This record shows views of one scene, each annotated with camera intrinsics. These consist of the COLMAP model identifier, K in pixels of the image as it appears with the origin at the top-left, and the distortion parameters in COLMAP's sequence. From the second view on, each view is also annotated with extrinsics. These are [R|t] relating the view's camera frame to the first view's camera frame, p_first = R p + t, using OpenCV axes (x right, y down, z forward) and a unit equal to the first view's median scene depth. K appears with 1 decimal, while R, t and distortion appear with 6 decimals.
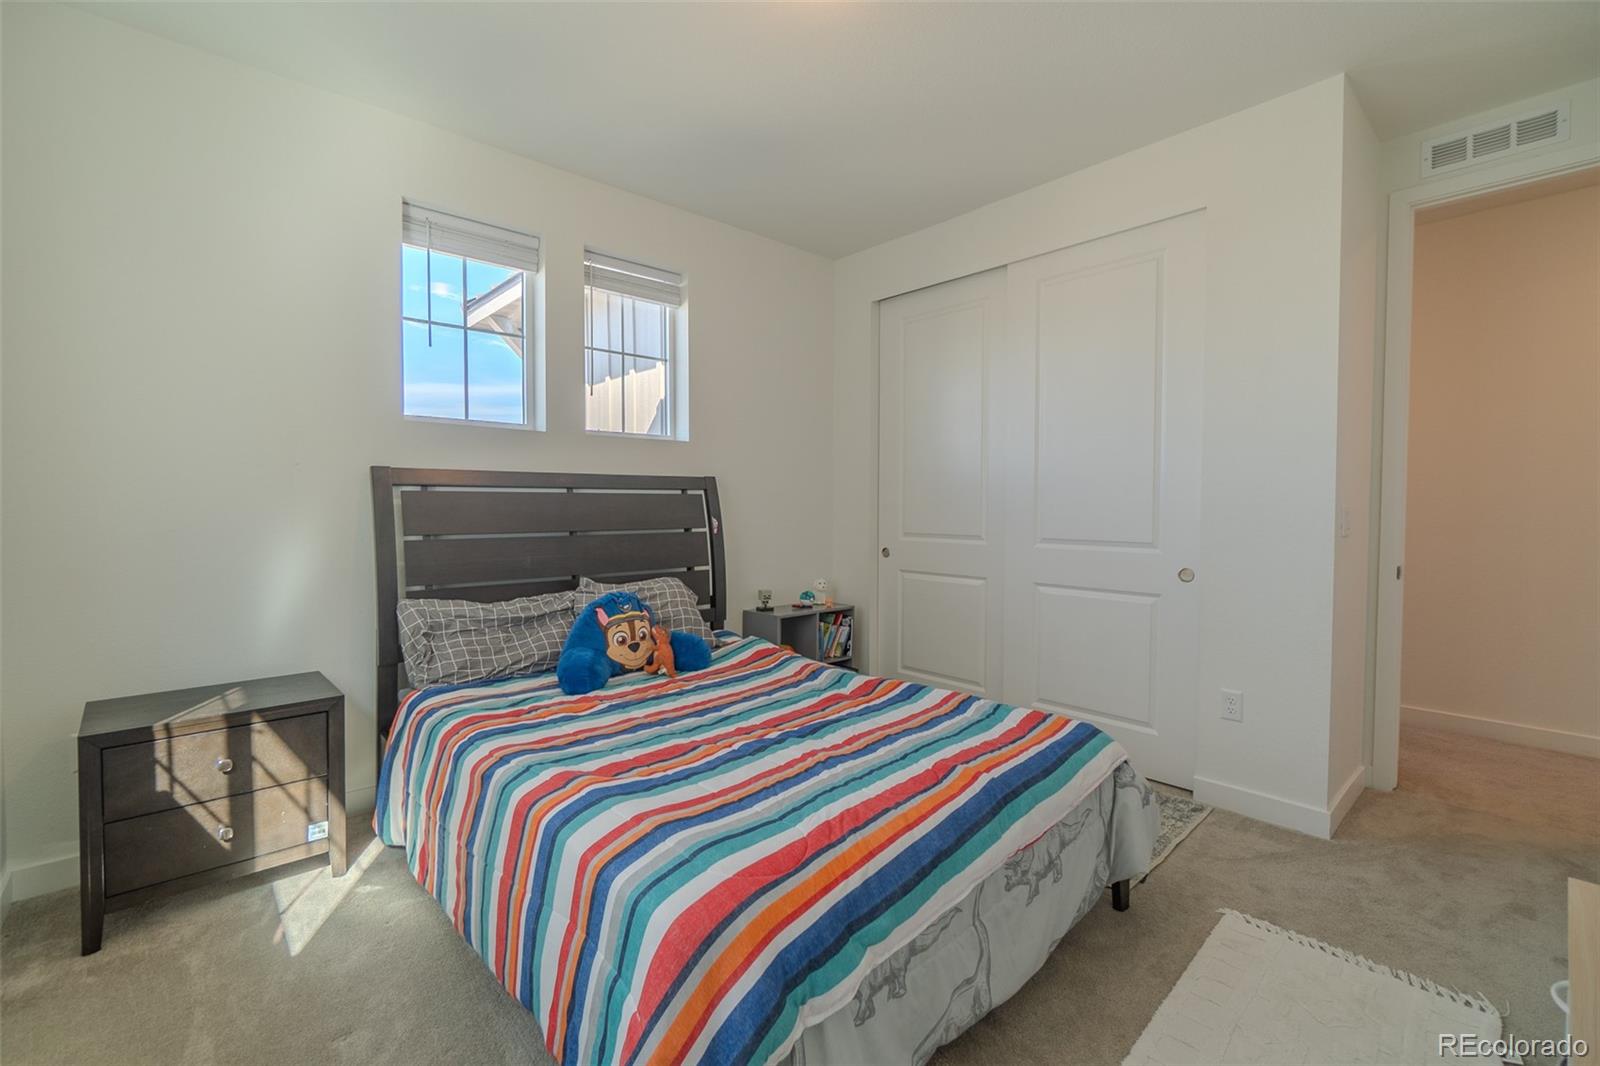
lens RADIAL K [[692.6, 0, 783.6], [0, 692.6, 524.4], [0, 0, 1]] dist [-0.004621, 0.000127]
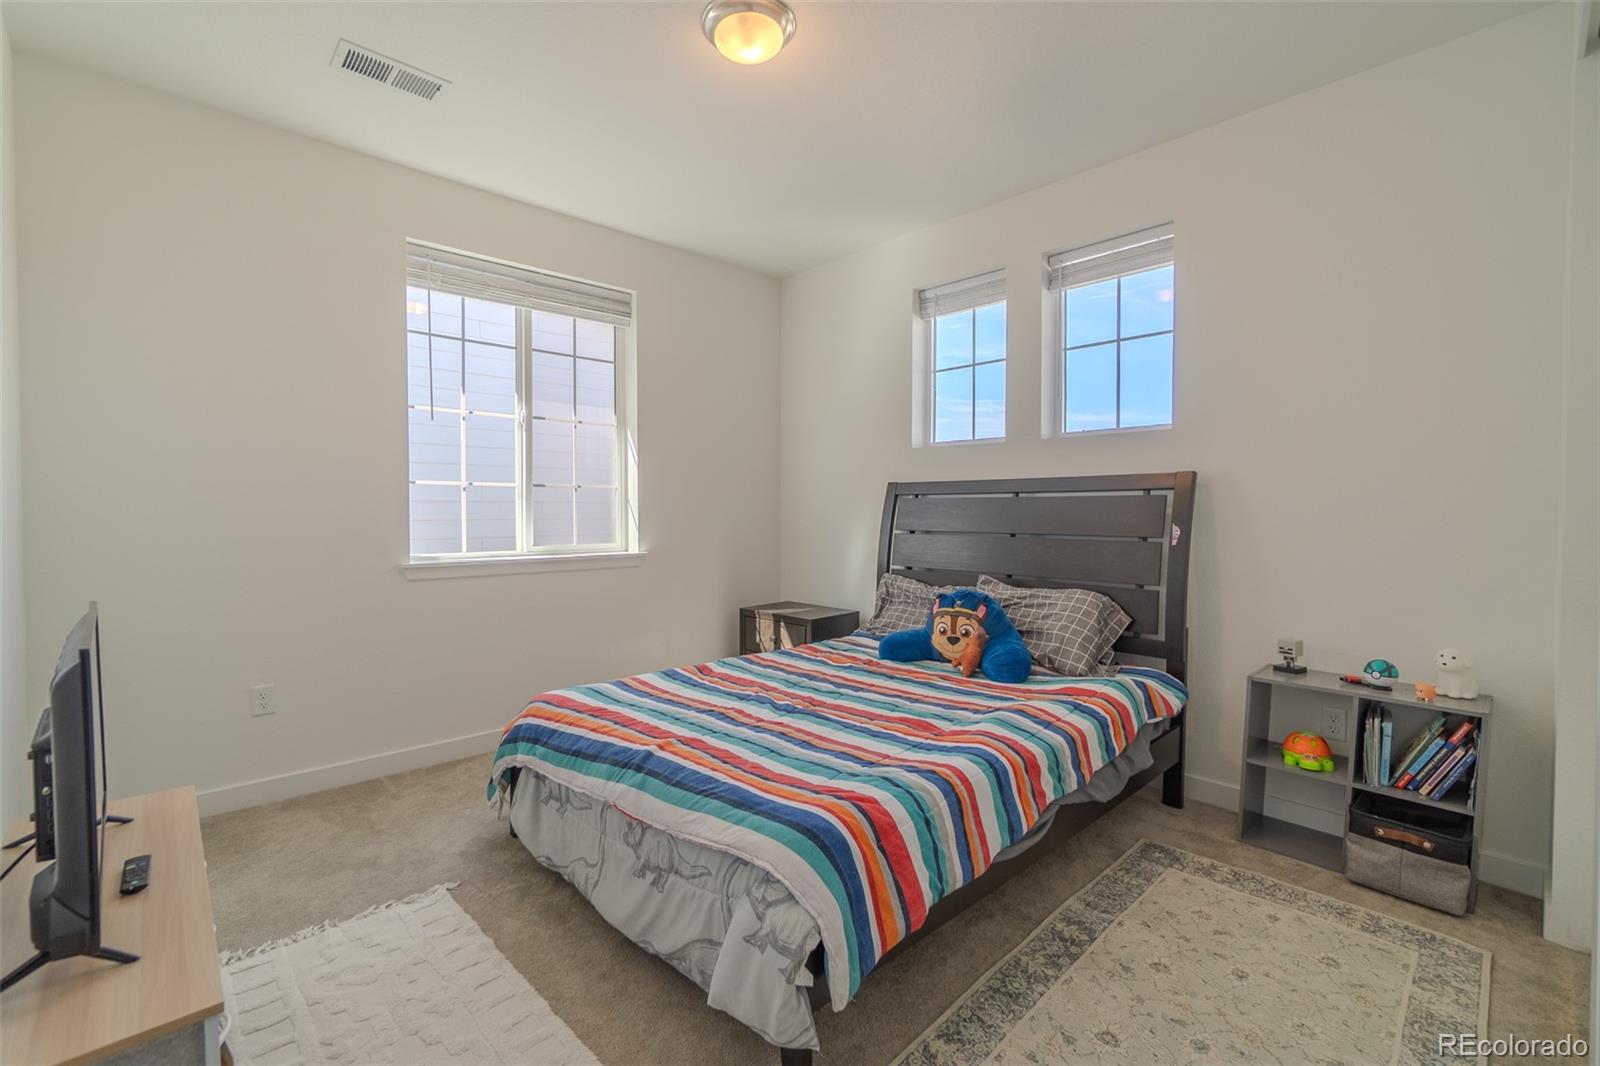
lens RADIAL K [[692.6, 0, 783.6], [0, 692.6, 524.4], [0, 0, 1]] dist [-0.004621, 0.000127]
pose [[0.023290, 0.025472, -0.999404, 0.858710], [-0.029419, 0.999260, 0.024782, -0.022549], [0.999296, 0.028825, 0.024022, 0.709323]]
